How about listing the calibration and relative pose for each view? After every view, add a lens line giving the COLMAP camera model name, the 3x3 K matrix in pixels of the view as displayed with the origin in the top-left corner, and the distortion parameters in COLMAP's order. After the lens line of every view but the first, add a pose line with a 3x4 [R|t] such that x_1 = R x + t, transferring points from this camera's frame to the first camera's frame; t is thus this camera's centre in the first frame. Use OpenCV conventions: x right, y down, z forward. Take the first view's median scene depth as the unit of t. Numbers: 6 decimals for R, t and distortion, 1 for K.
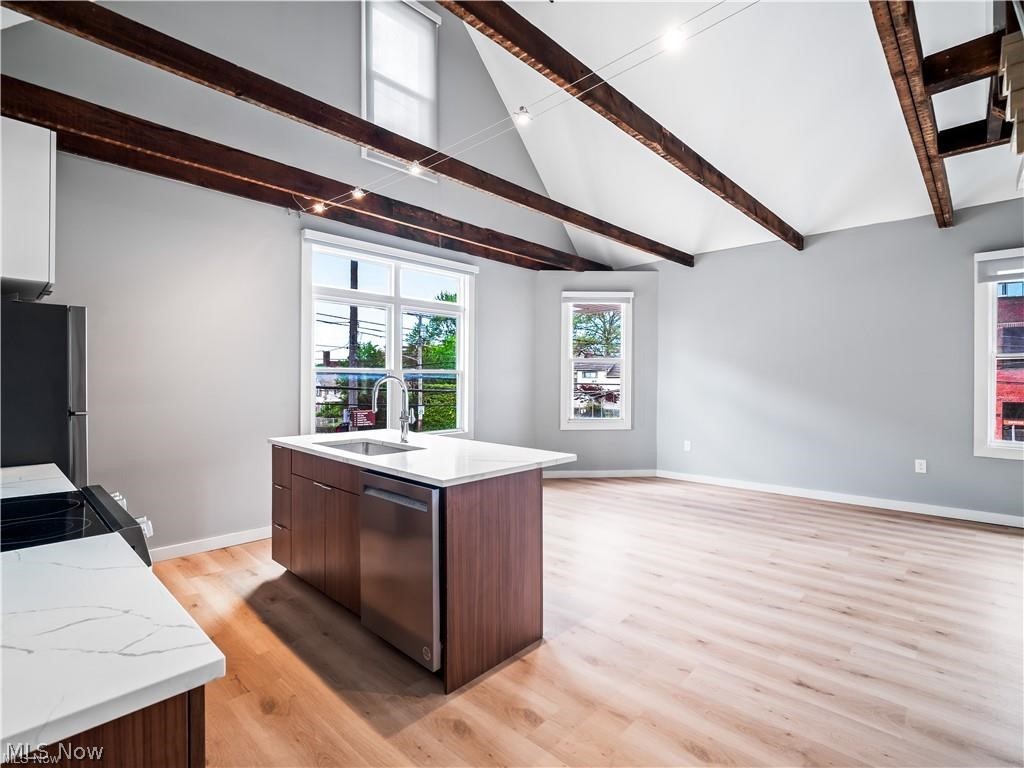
lens RADIAL K [[497.5, 0, 512.0], [0, 497.5, 384.0], [0, 0, 1]] dist [-0.002418, -0.000482]
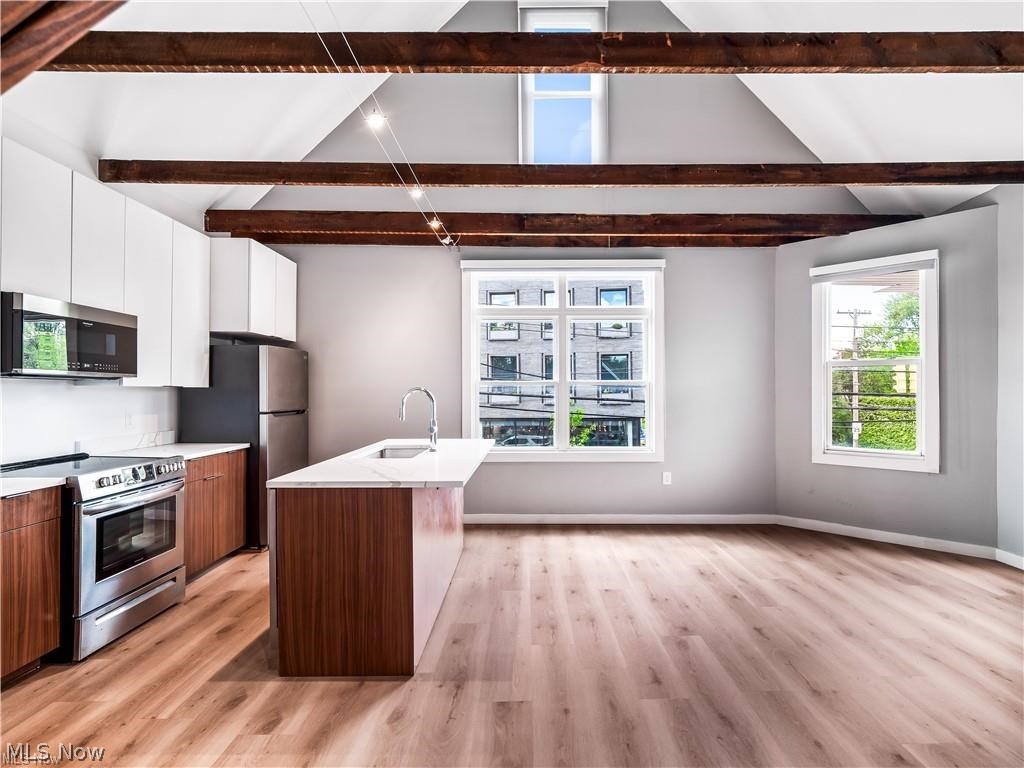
lens RADIAL K [[506.6, 0, 526.3], [0, 506.6, 394.5], [0, 0, 1]] dist [0.000175, -0.000755]
pose [[0.686685, 0.005698, -0.726933, 0.782137], [-0.006917, 0.999975, 0.001305, -0.007930], [0.726922, 0.004133, 0.686708, 0.453797]]
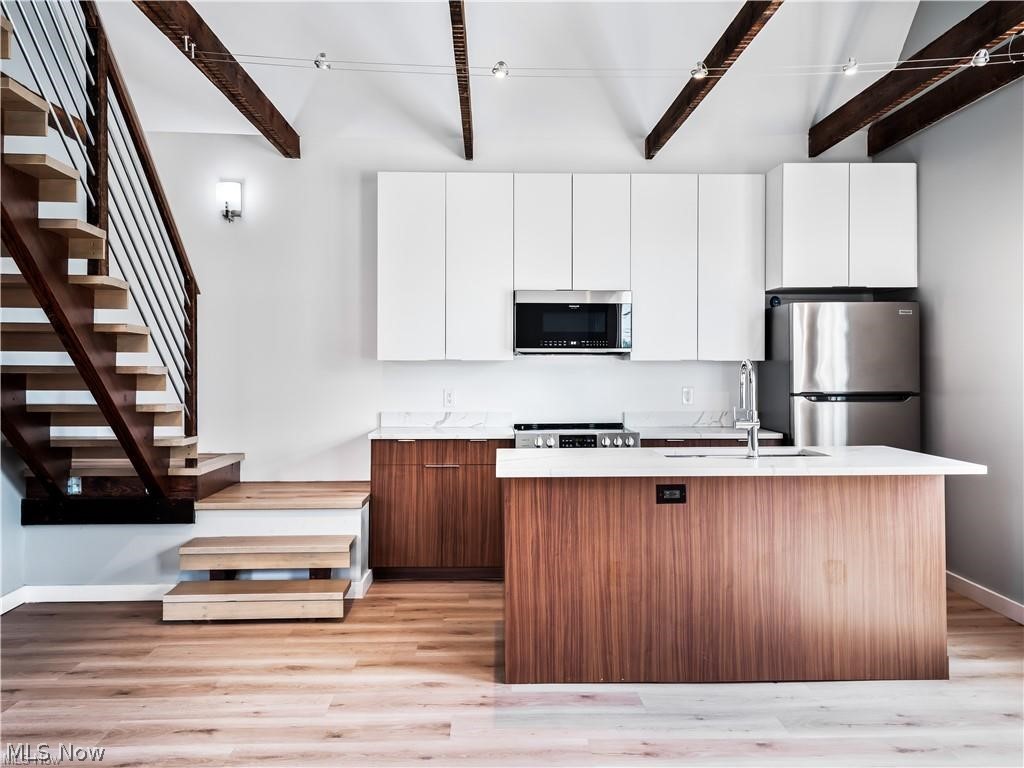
lens RADIAL K [[868.1, 0, 512.0], [0, 868.1, 384.0], [0, 0, 1]] dist [0.059339, 0.001834]
pose [[-0.704760, 0.013082, -0.709326, 0.942295], [-0.004592, 0.999725, 0.023000, -0.010045], [0.709431, 0.019467, -0.704506, 1.780747]]
